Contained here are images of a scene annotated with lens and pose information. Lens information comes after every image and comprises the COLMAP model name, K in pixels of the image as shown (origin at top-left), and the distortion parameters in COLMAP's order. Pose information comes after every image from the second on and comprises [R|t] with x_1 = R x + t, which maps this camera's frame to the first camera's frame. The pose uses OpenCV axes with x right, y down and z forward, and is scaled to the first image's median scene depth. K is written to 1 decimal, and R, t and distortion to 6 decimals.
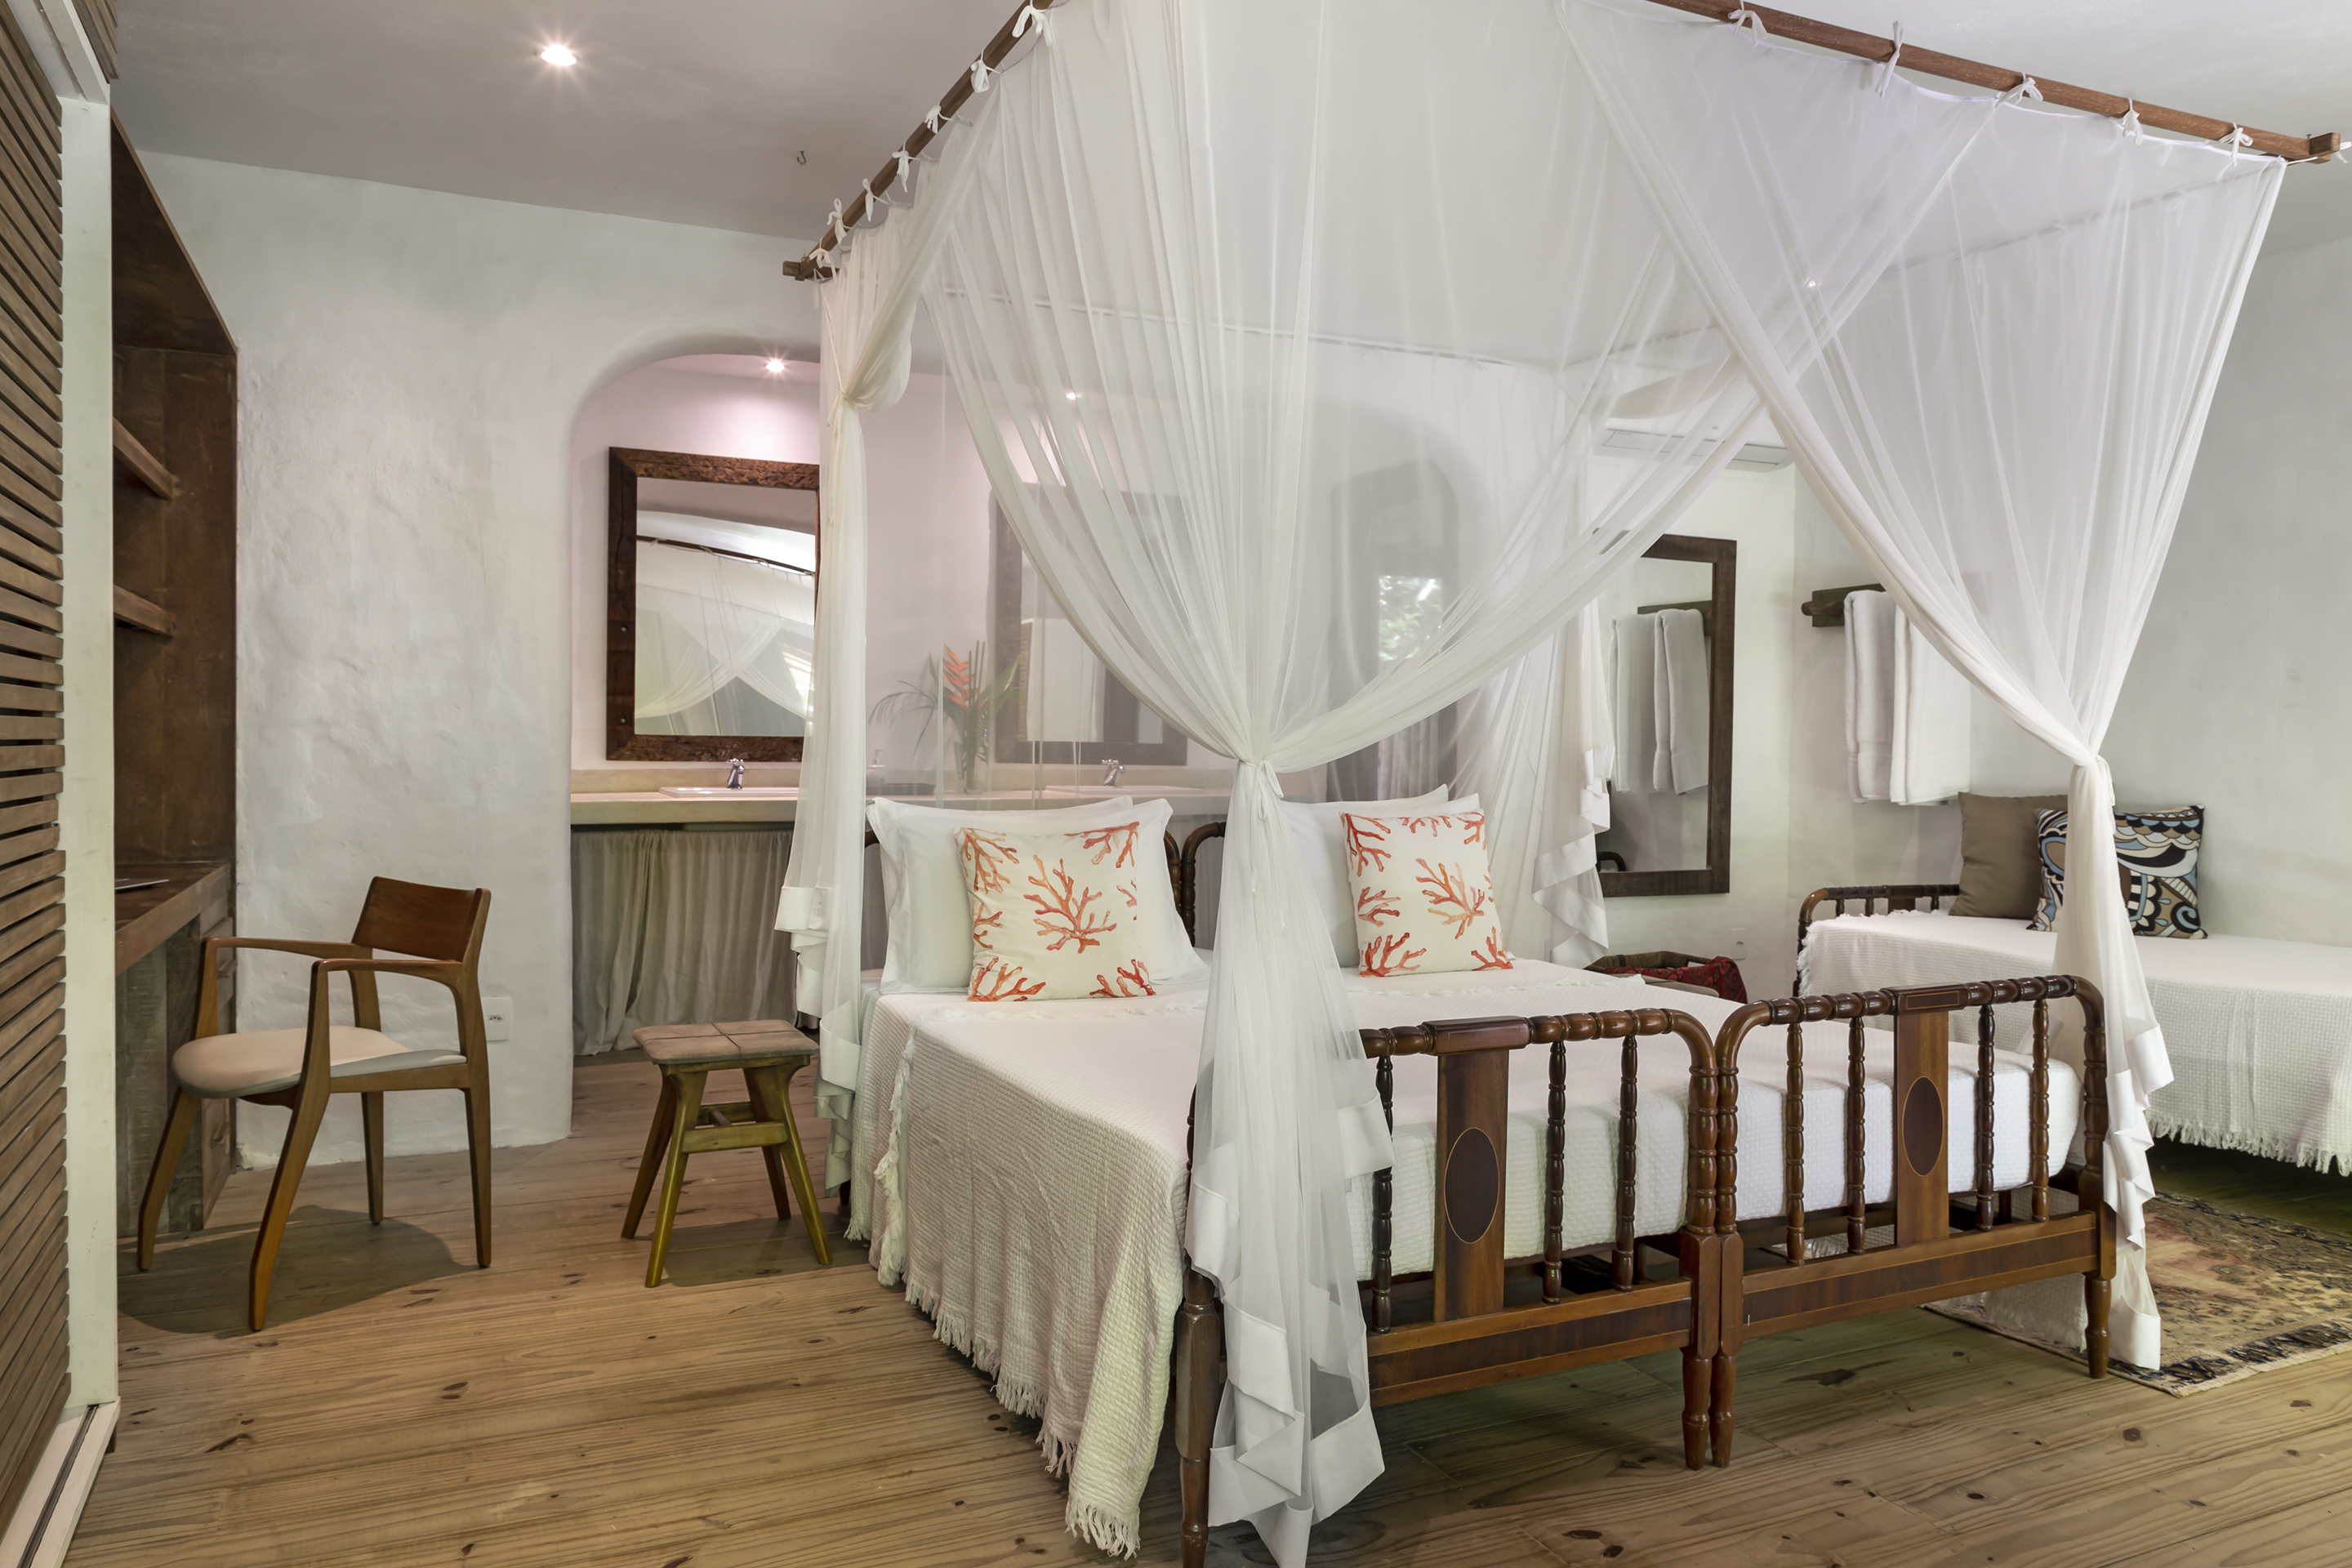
lens RADIAL K [[1587.8, 0, 1164.5], [0, 1587.8, 770.6], [0, 0, 1]] dist [0.011095, 0.001468]
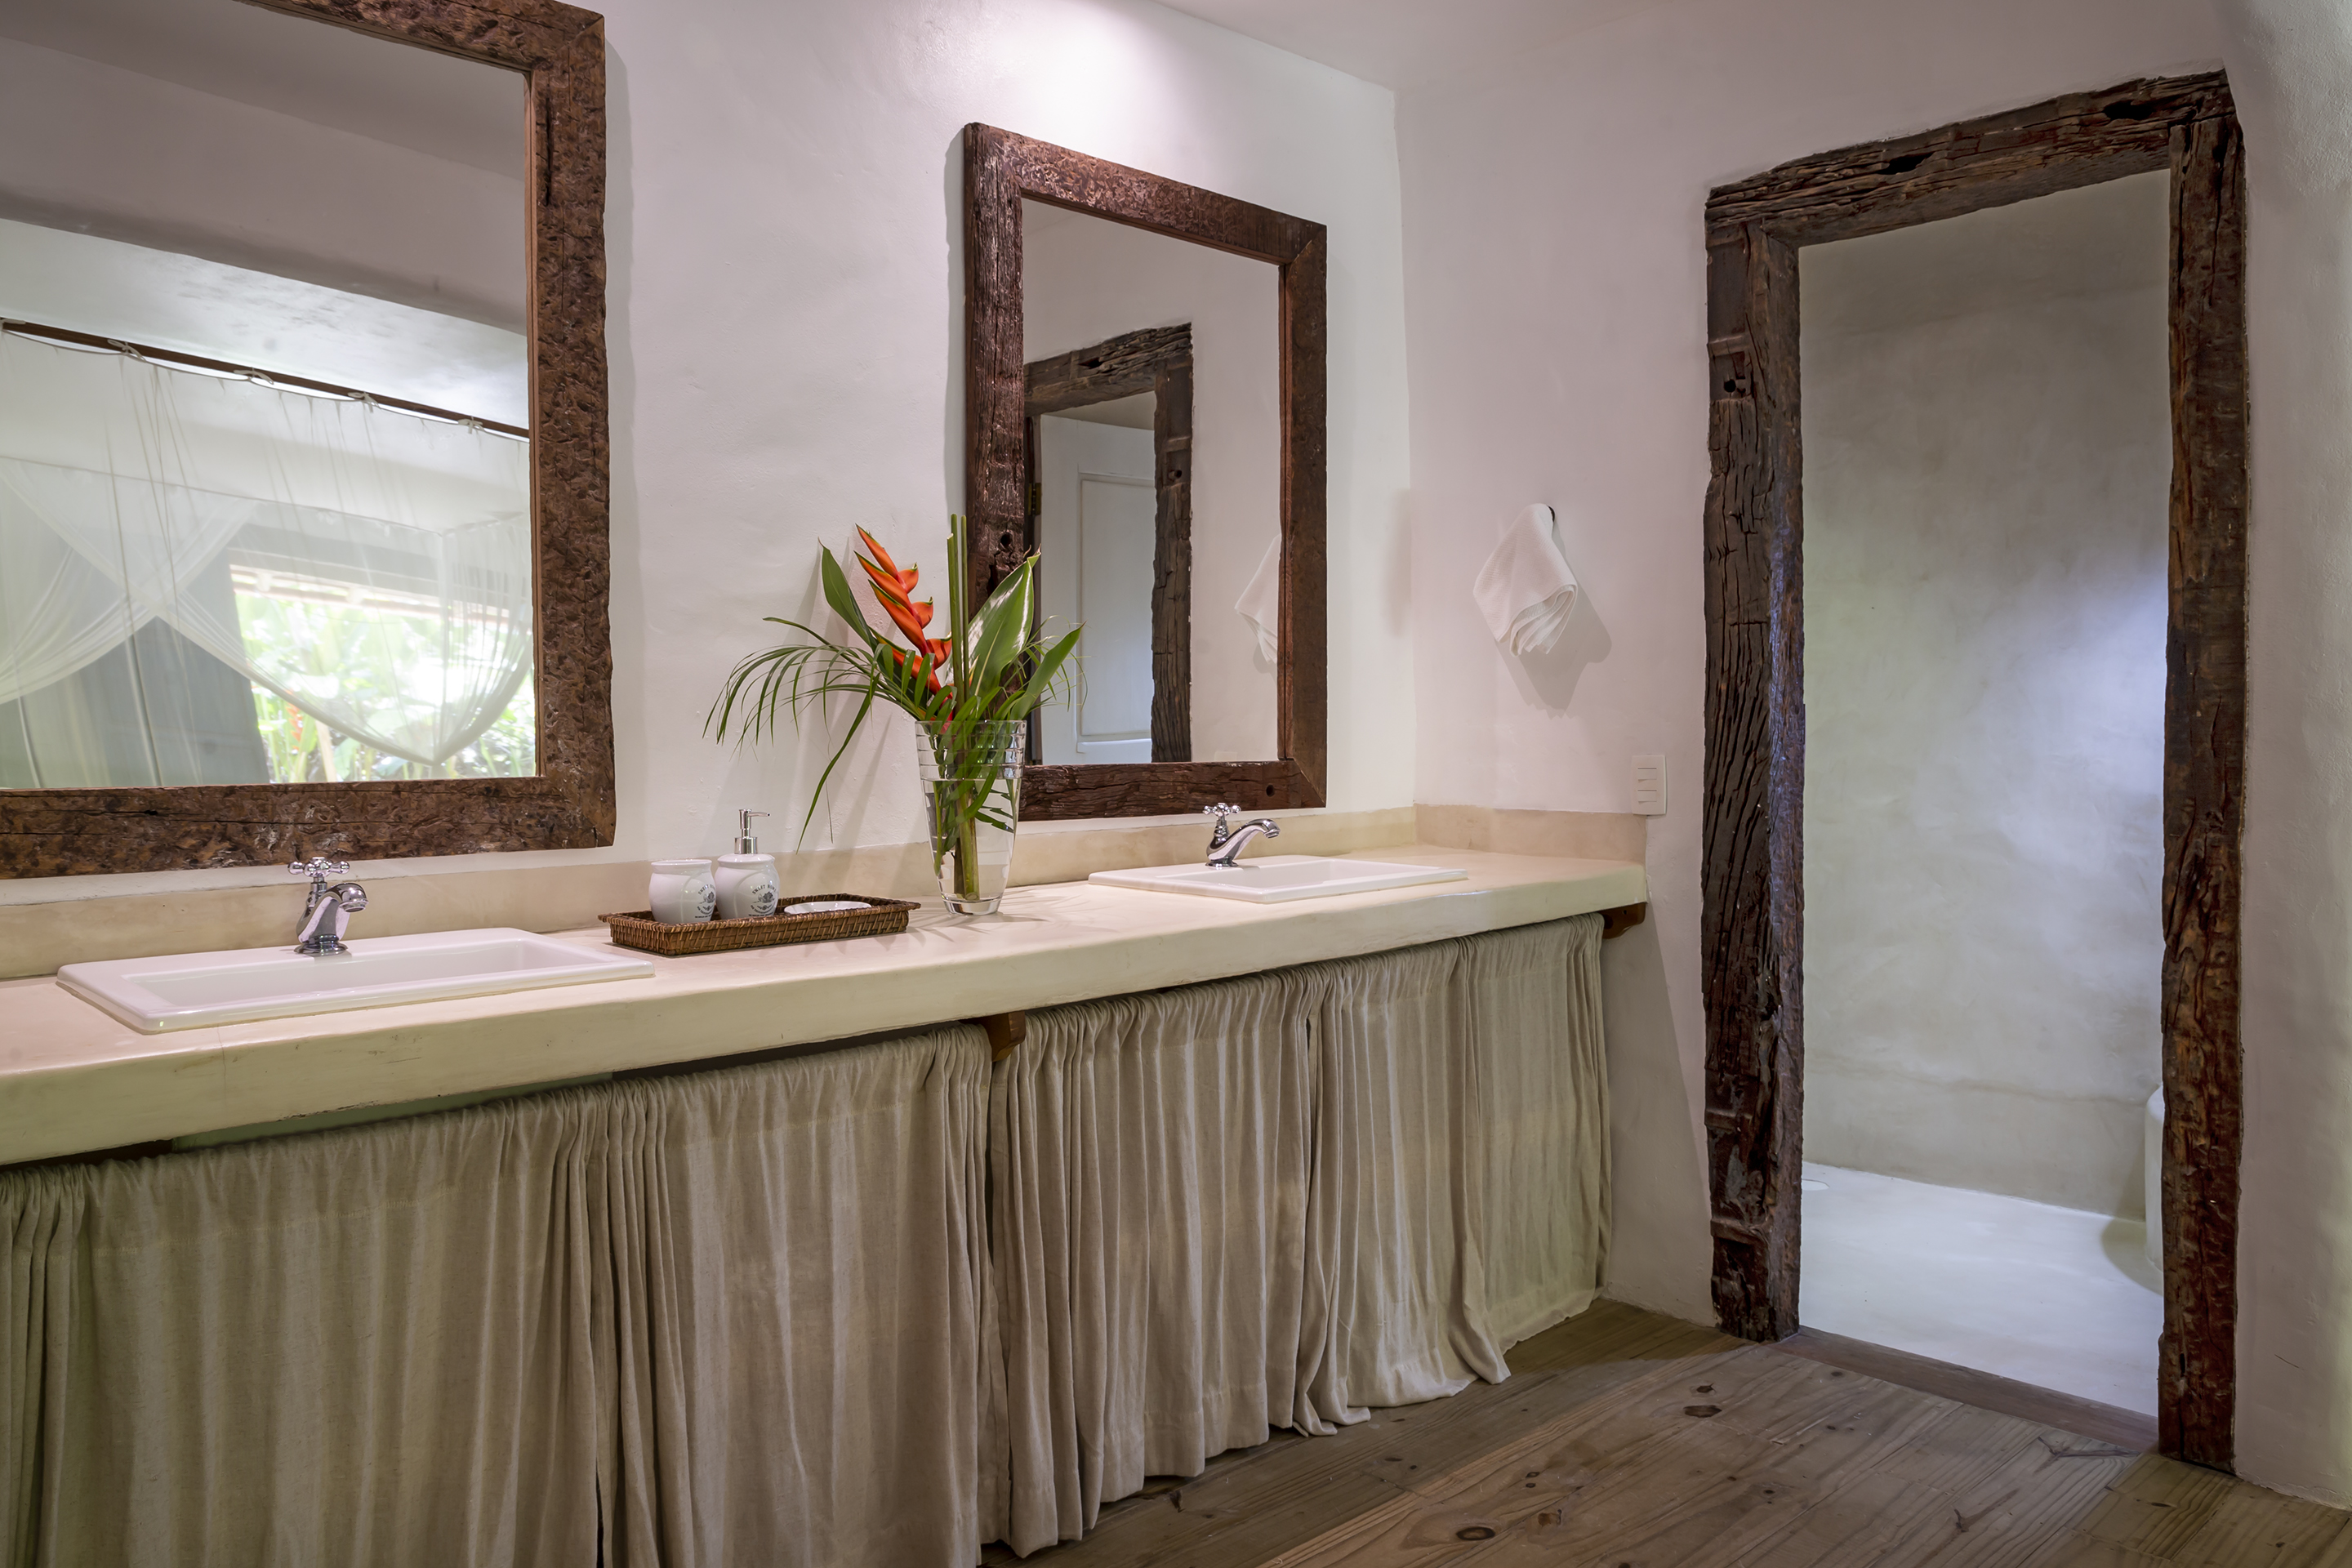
lens RADIAL K [[1768.4, 0, 1176.8], [0, 1768.4, 778.9], [0, 0, 1]] dist [-0.001092, 0.003056]
pose [[0.958519, -0.029146, 0.283534, -0.200735], [0.019158, 0.999097, 0.037936, -0.033692], [-0.284383, -0.030930, 0.958212, 0.593479]]
